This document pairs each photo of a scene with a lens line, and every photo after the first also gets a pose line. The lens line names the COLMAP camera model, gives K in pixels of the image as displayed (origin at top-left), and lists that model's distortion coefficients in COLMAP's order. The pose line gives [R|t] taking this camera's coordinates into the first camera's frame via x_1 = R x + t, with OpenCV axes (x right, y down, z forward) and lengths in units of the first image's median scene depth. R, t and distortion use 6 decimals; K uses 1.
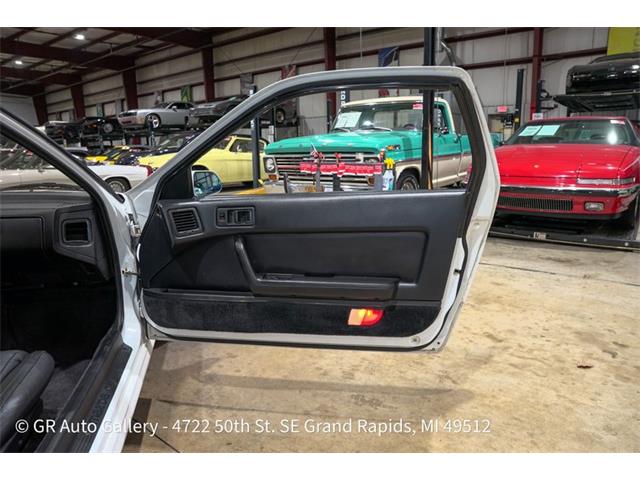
lens RADIAL K [[438.2, 0, 321.5], [0, 438.2, 239.3], [0, 0, 1]] dist [-0.143698, 0.113797]
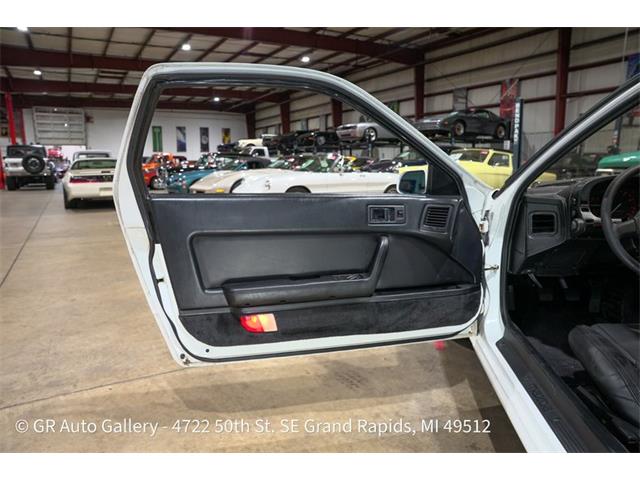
lens RADIAL K [[438.2, 0, 321.5], [0, 438.2, 239.3], [0, 0, 1]] dist [-0.143698, 0.113797]
pose [[0.933996, 0.072118, -0.349928, -0.128710], [-0.084404, 0.996232, -0.019965, 0.011913], [0.347170, 0.048183, 0.936564, -0.029451]]
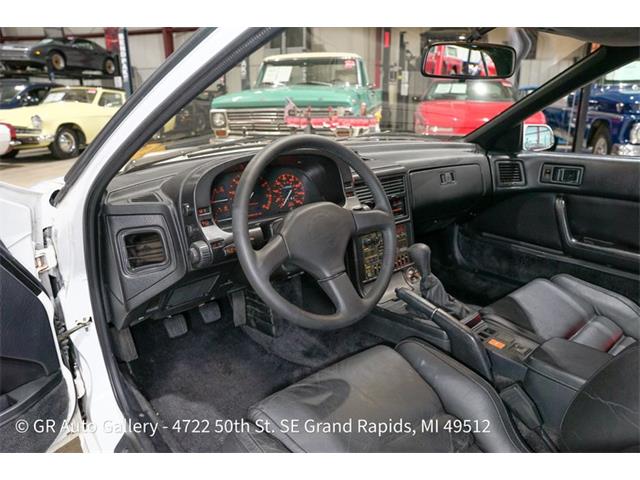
lens RADIAL K [[438.2, 0, 321.5], [0, 438.2, 239.3], [0, 0, 1]] dist [-0.143698, 0.113797]
pose [[0.899282, -0.119863, 0.420624, -0.119294], [0.076467, 0.989990, 0.118629, -0.002390], [-0.430633, -0.074517, 0.899446, 0.014053]]
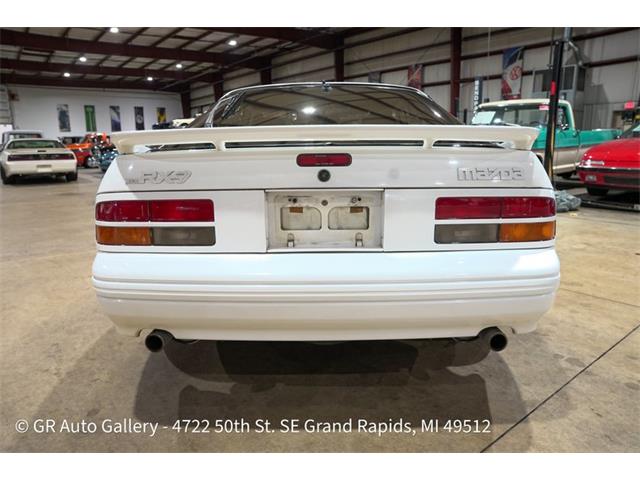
lens RADIAL K [[438.2, 0, 321.5], [0, 438.2, 239.3], [0, 0, 1]] dist [-0.143698, 0.113797]
pose [[0.971373, 0.061046, -0.229584, -0.035913], [-0.057810, 0.998111, 0.020798, 0.030853], [0.230420, -0.006930, 0.973067, -0.124696]]
